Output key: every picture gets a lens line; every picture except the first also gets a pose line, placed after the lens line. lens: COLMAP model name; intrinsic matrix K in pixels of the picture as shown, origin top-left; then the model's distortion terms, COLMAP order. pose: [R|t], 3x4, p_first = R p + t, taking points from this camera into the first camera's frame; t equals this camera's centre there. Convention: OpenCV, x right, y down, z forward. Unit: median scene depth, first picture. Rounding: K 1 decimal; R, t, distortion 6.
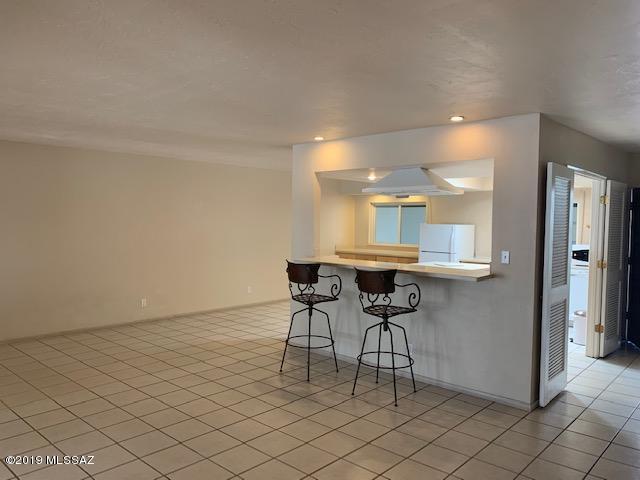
lens RADIAL K [[494.6, 0, 320.6], [0, 494.6, 239.1], [0, 0, 1]] dist [-0.002367, -0.008297]
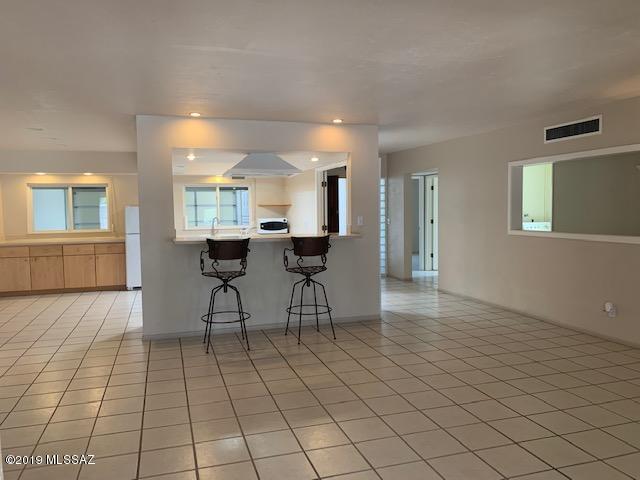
lens RADIAL K [[494.6, 0, 319.0], [0, 494.6, 238.5], [0, 0, 1]] dist [-0.002367, -0.008297]
pose [[0.495135, -0.076868, 0.865409, -0.406399], [0.055920, 0.996833, 0.056547, -0.000466], [-0.867014, 0.020395, 0.497866, 0.162576]]
